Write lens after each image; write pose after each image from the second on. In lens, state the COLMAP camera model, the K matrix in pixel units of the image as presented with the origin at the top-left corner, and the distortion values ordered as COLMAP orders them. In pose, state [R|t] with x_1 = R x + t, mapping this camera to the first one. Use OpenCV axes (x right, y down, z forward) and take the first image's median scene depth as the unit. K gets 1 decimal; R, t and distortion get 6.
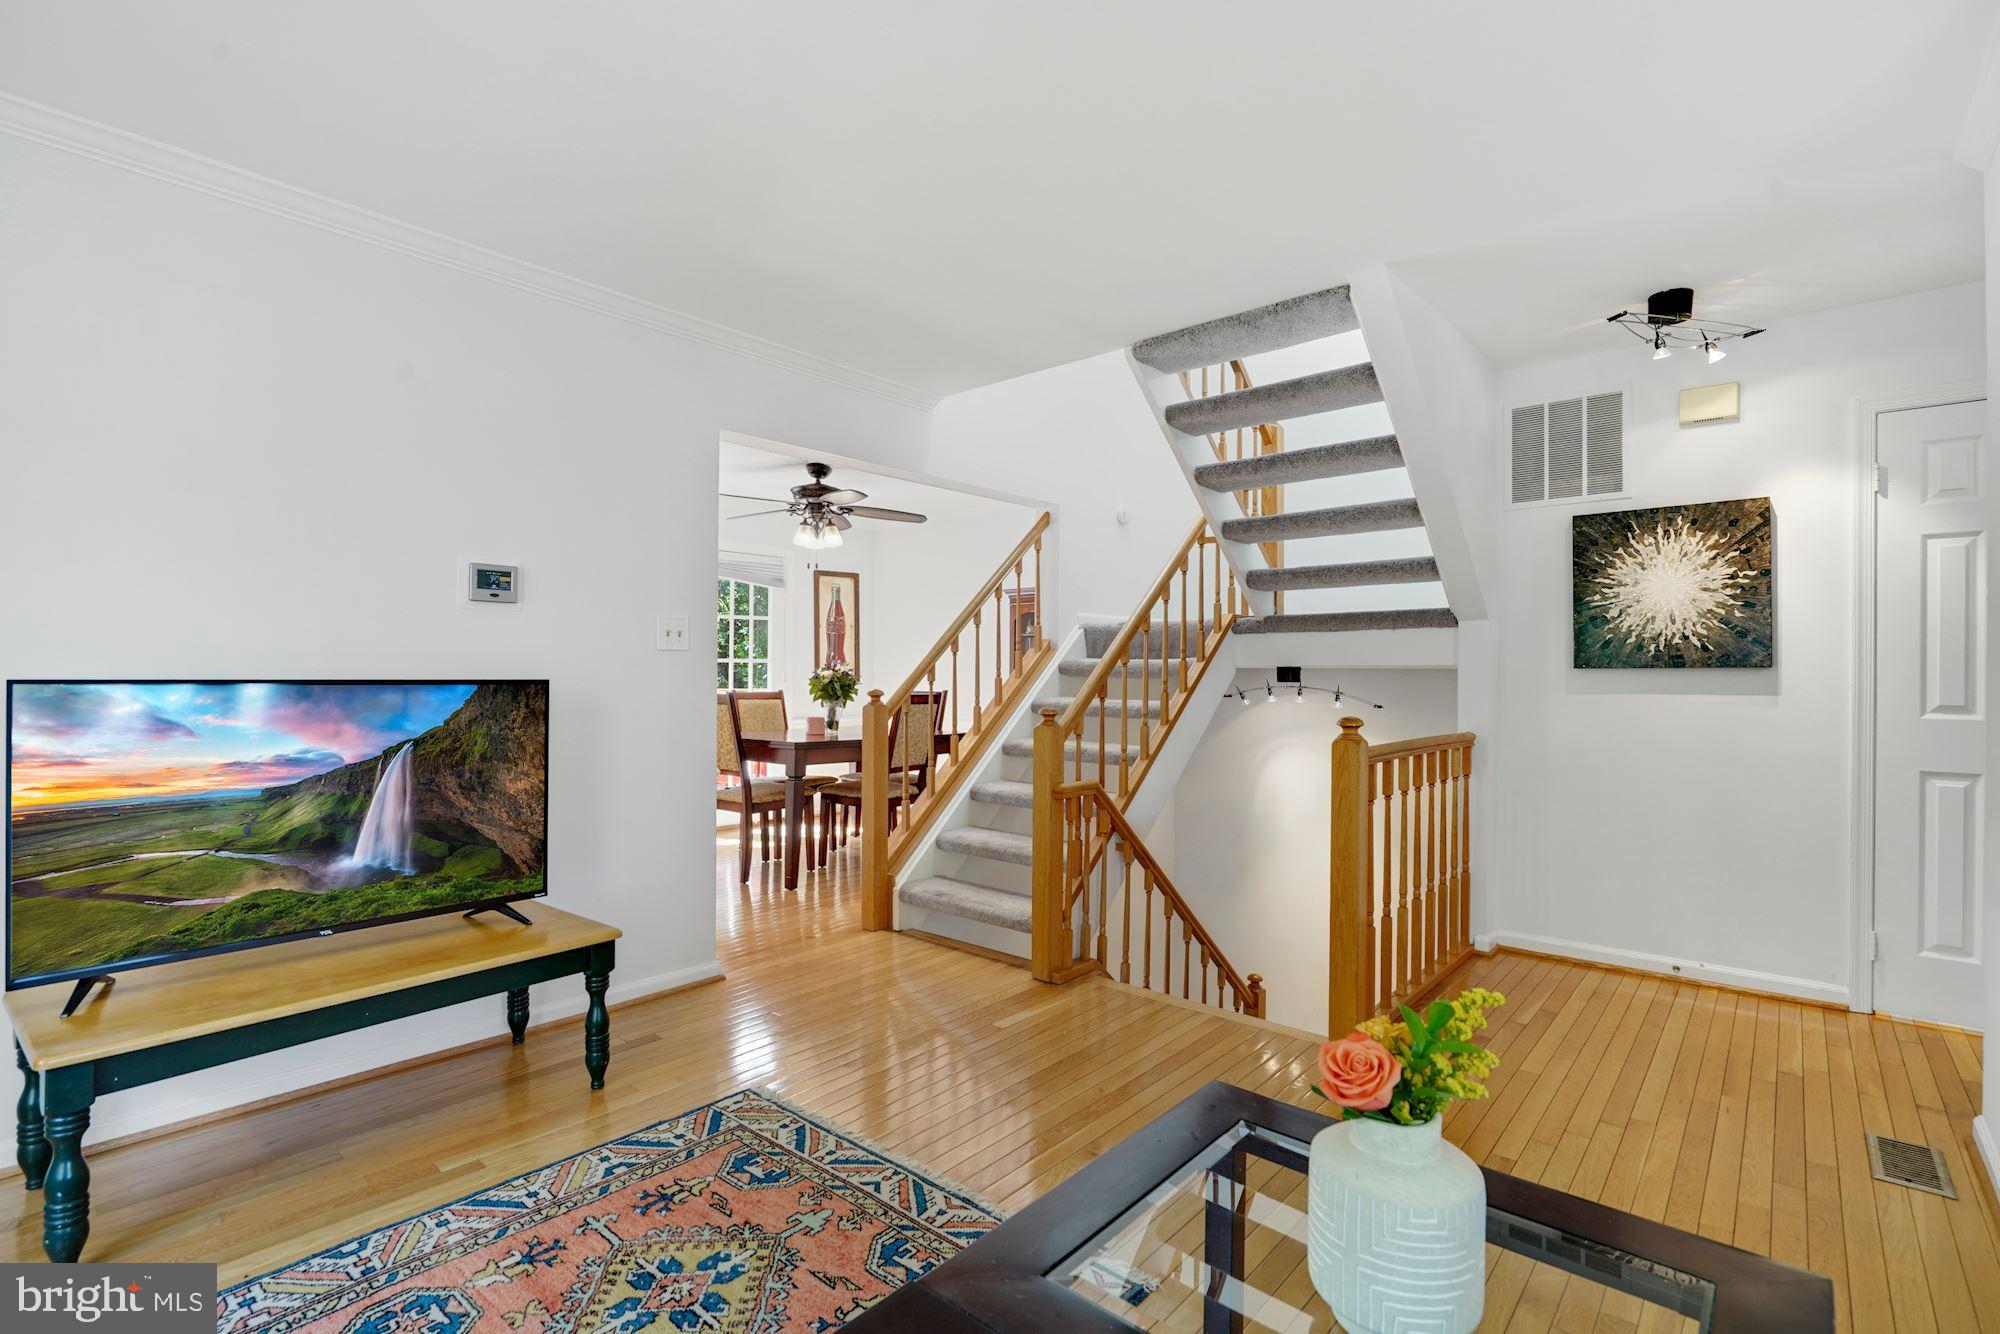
lens RADIAL K [[934.7, 0, 993.7], [0, 934.7, 659.6], [0, 0, 1]] dist [-0.050211, 0.022456]
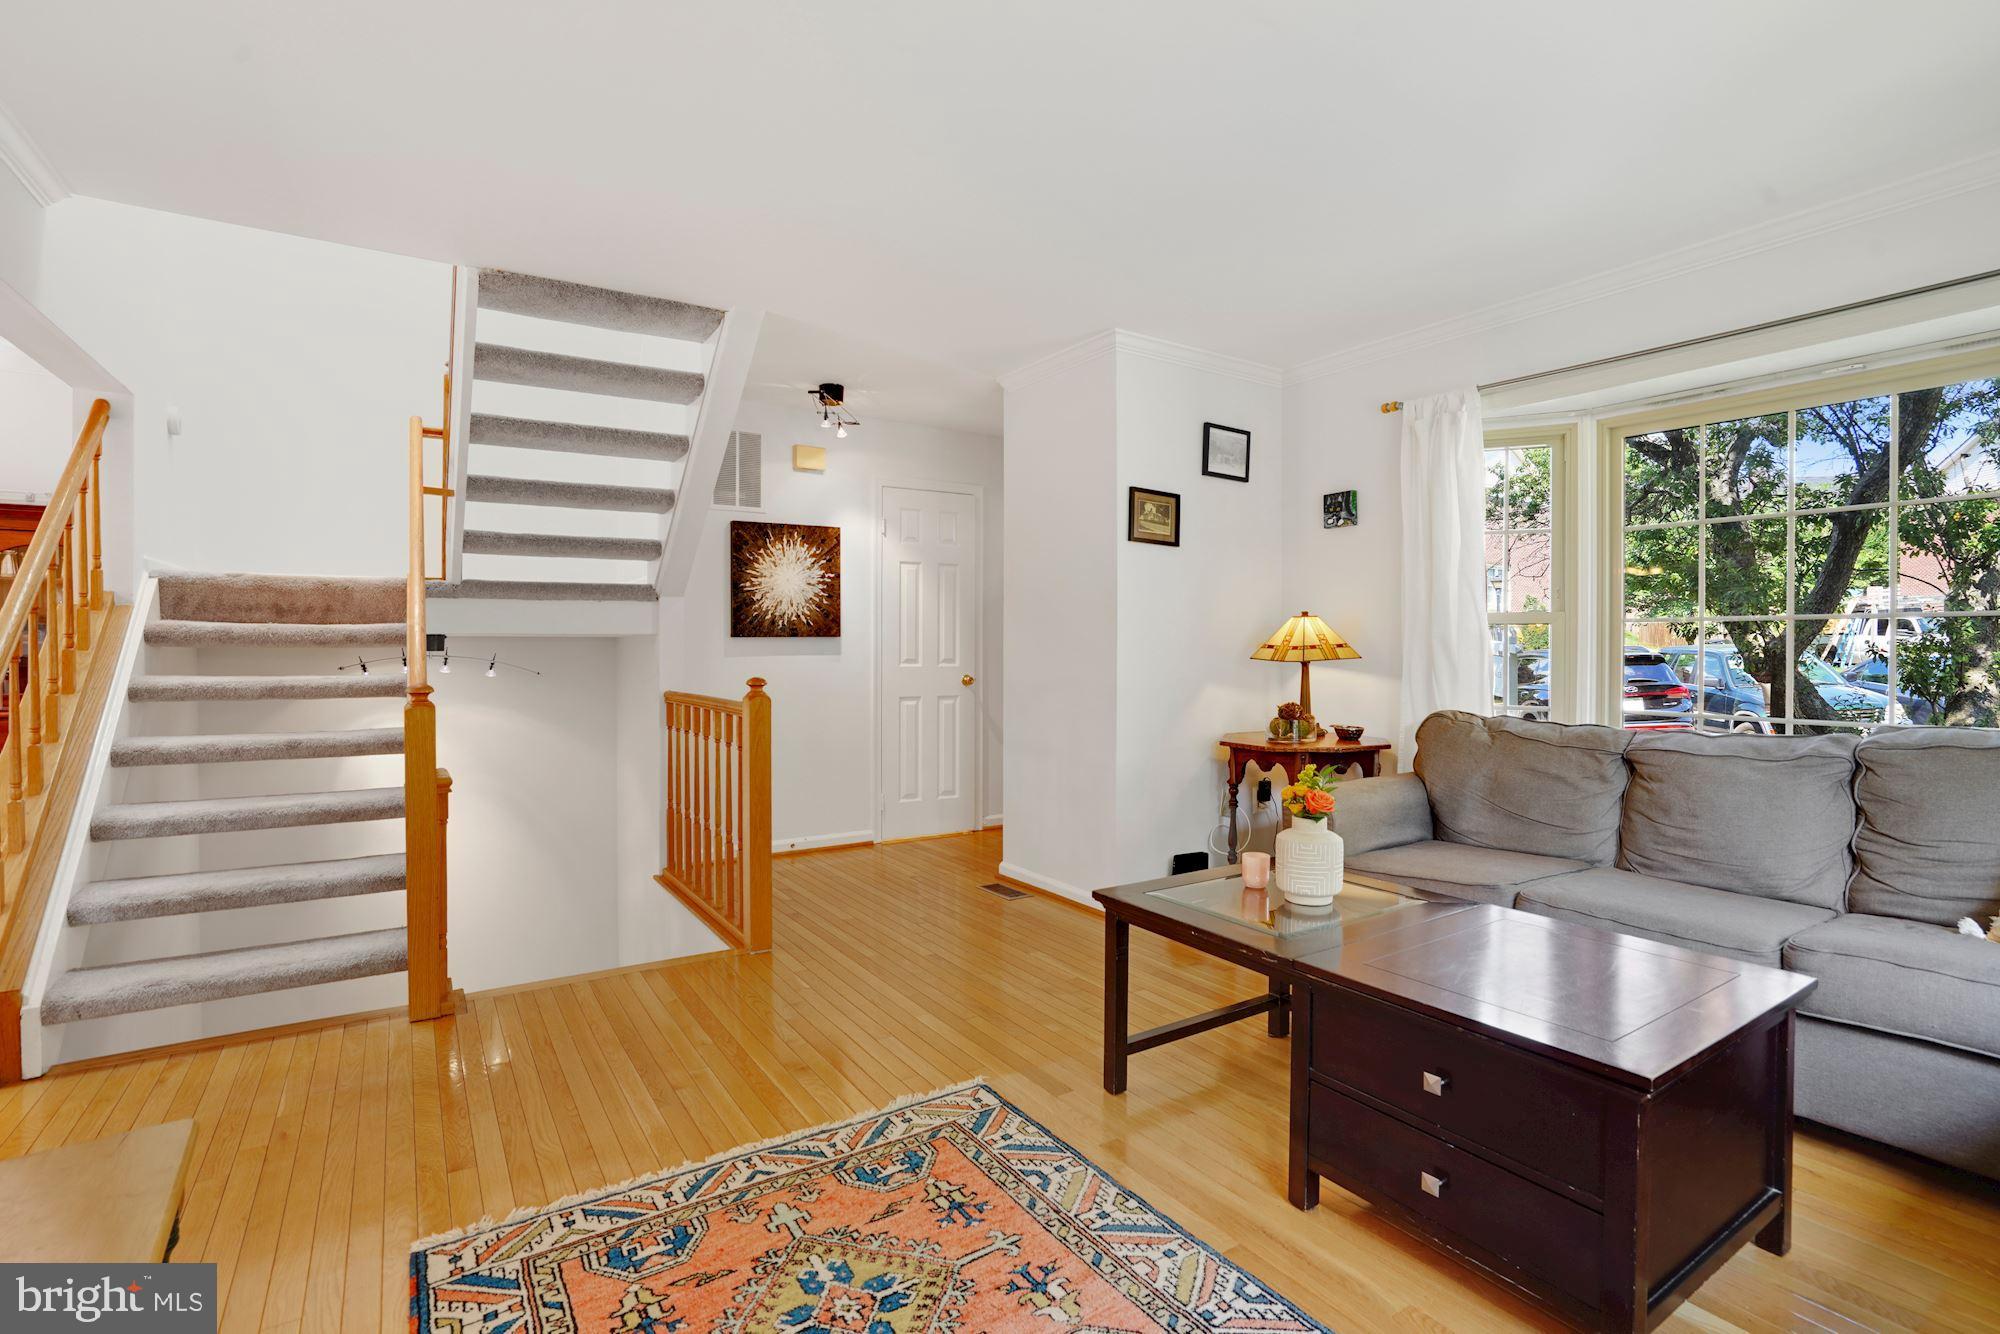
lens RADIAL K [[942.6, 0, 1023.5], [0, 942.6, 625.3], [0, 0, 1]] dist [-0.027116, 0.000071]
pose [[0.249661, 0.015651, 0.968207, -0.841260], [-0.013012, 0.999833, -0.012807, 0.005887], [-0.968246, -0.009401, 0.249823, 0.411502]]
